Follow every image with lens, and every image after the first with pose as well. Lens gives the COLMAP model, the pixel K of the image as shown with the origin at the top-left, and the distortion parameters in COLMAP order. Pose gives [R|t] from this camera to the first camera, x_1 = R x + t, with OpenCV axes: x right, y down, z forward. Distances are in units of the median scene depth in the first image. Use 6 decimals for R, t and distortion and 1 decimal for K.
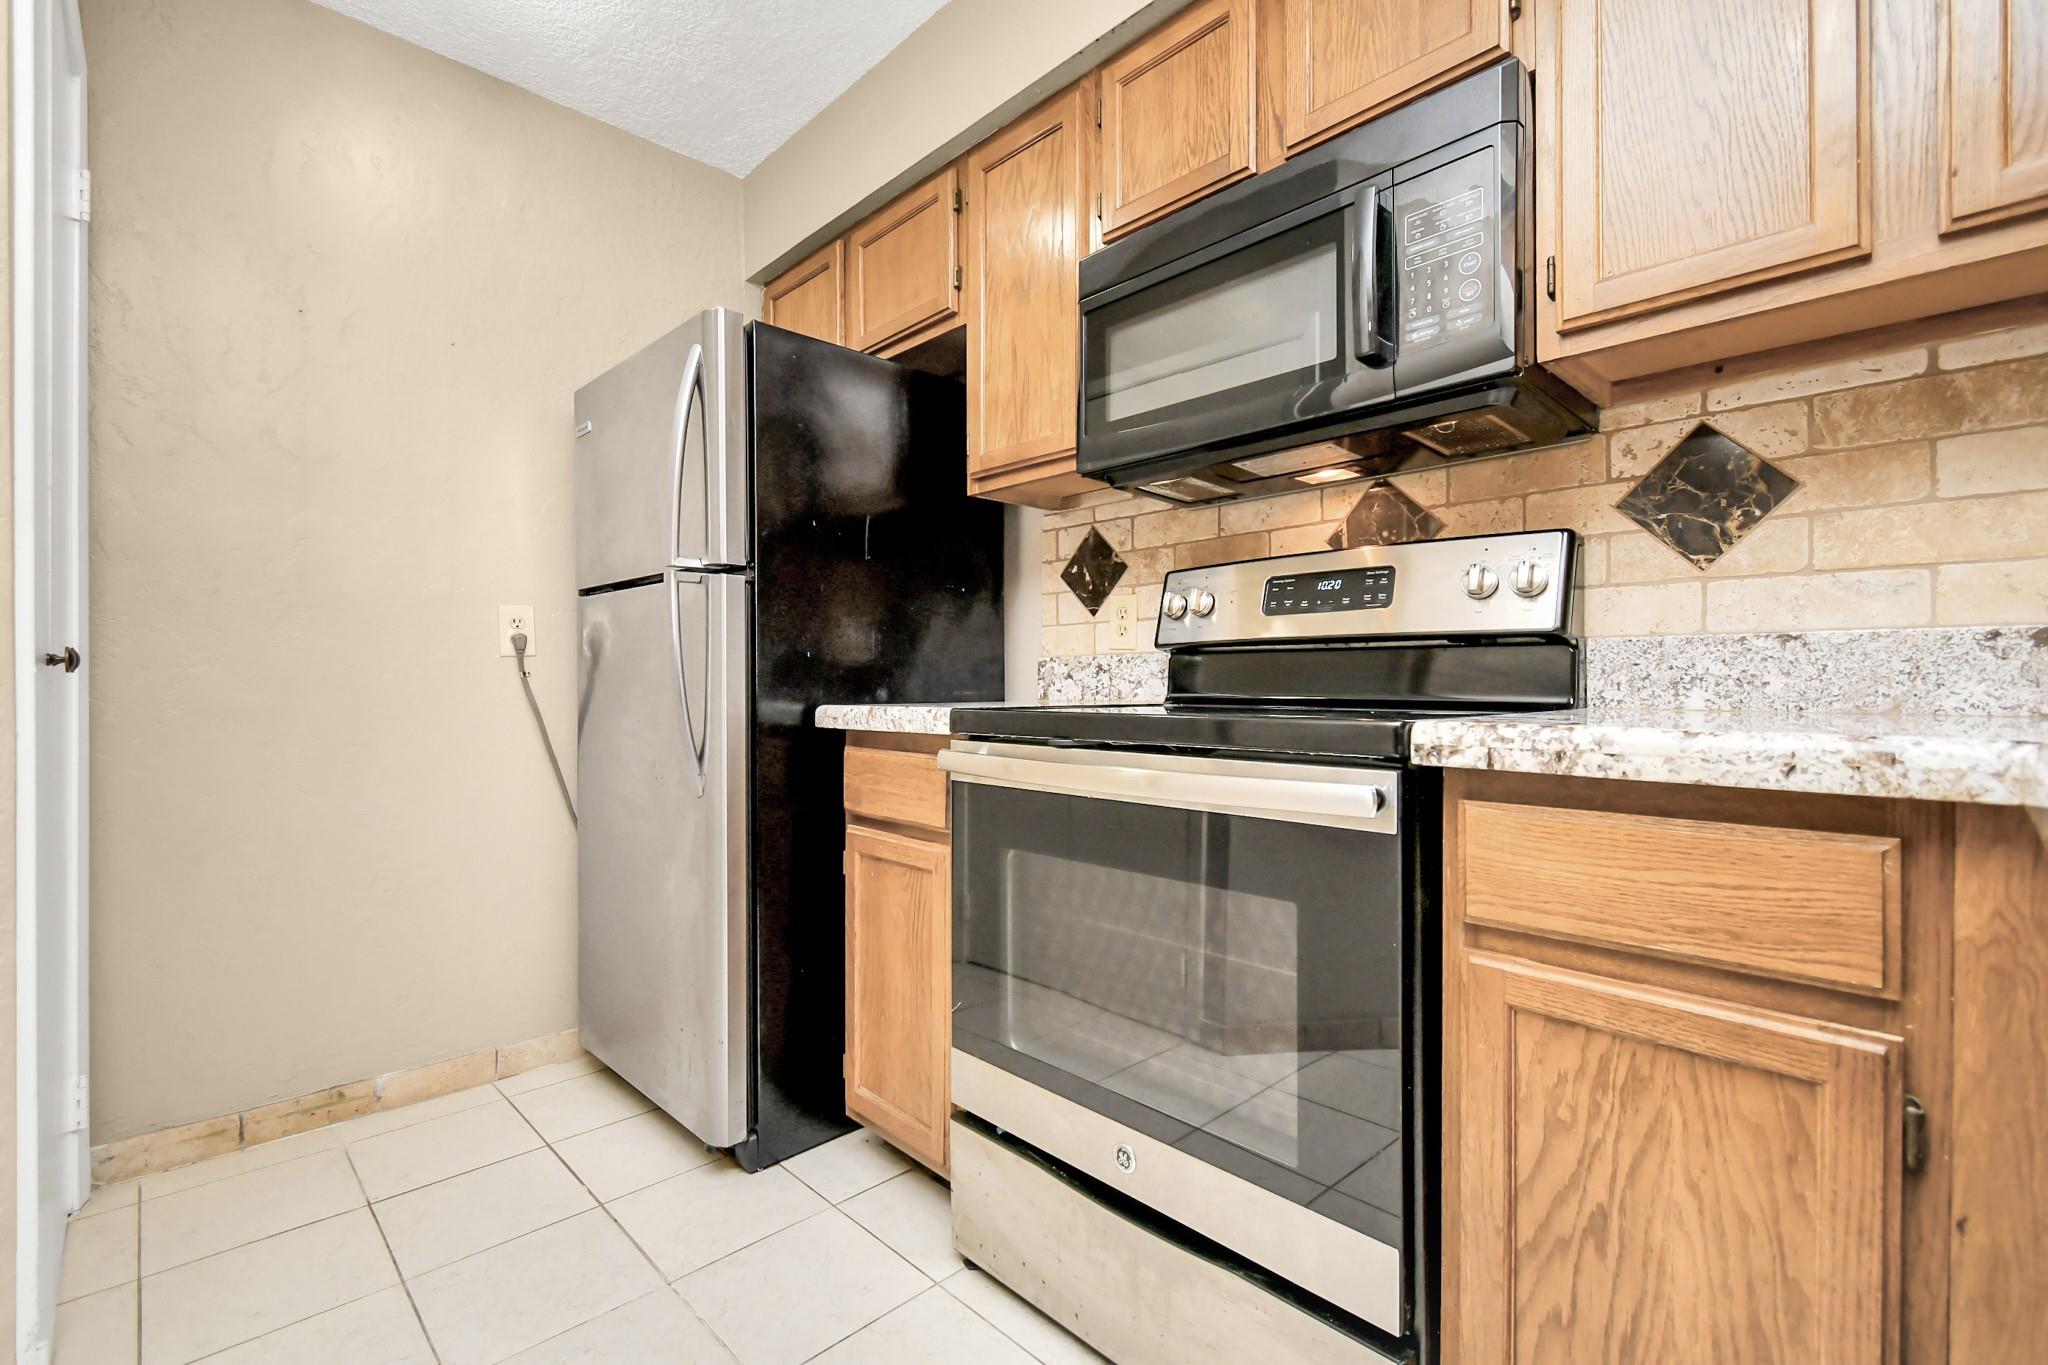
lens RADIAL K [[905.0, 0, 1025.5], [0, 905.0, 683.3], [0, 0, 1]] dist [0.009467, -0.004446]
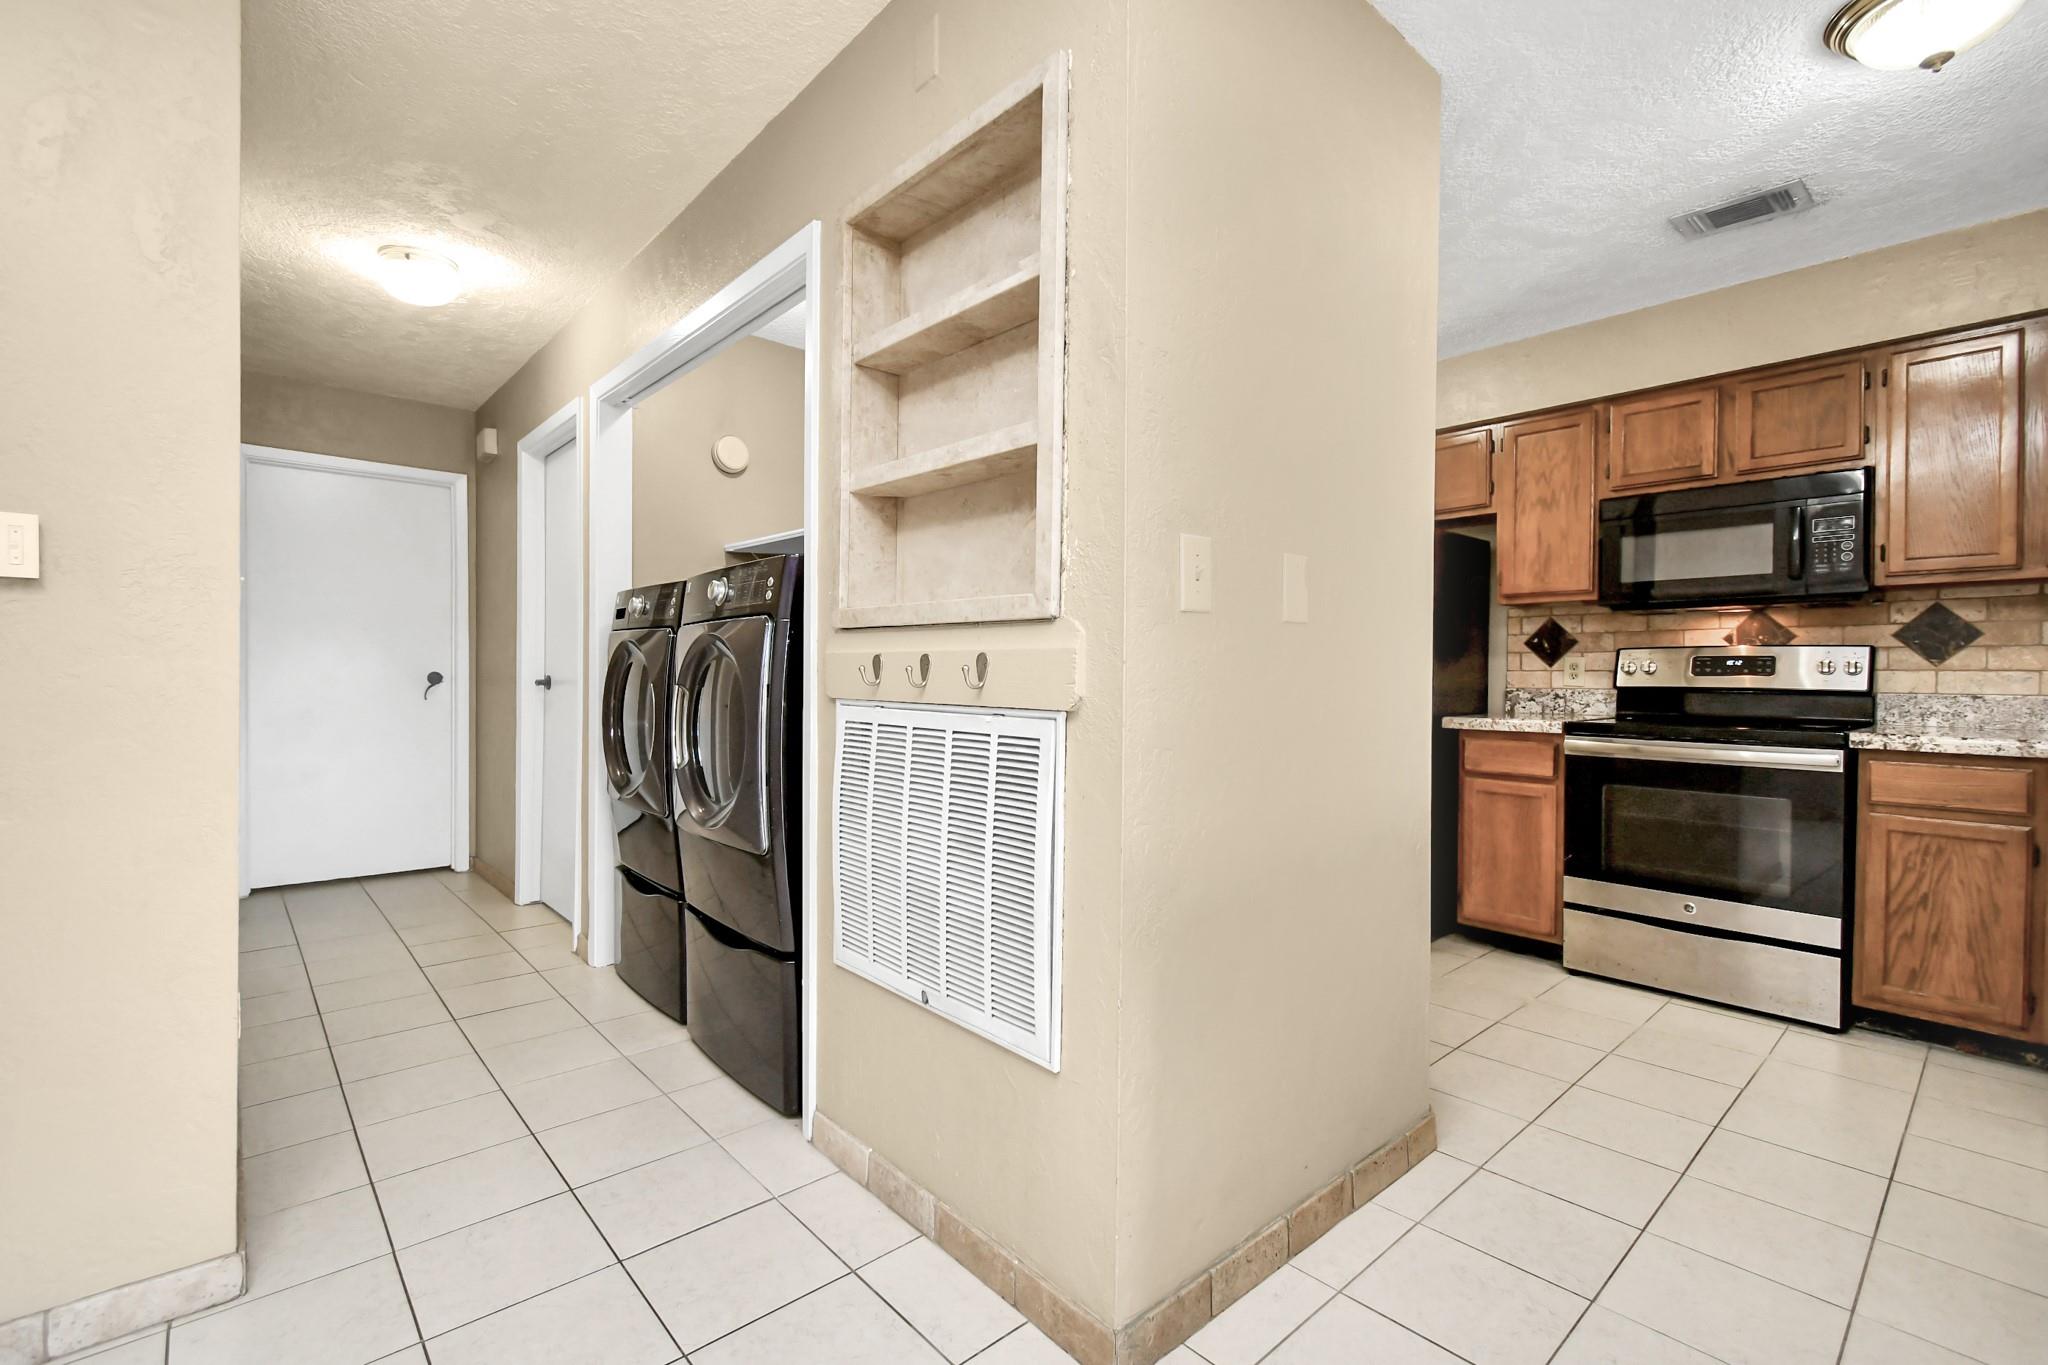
lens RADIAL K [[905.0, 0, 1024.9], [0, 905.0, 682.1], [0, 0, 1]] dist [0.009467, -0.004446]
pose [[0.999171, 0.005849, -0.040281, -1.176863], [-0.005344, 0.999906, 0.012642, -0.079506], [0.040352, -0.012416, 0.999108, -1.121557]]
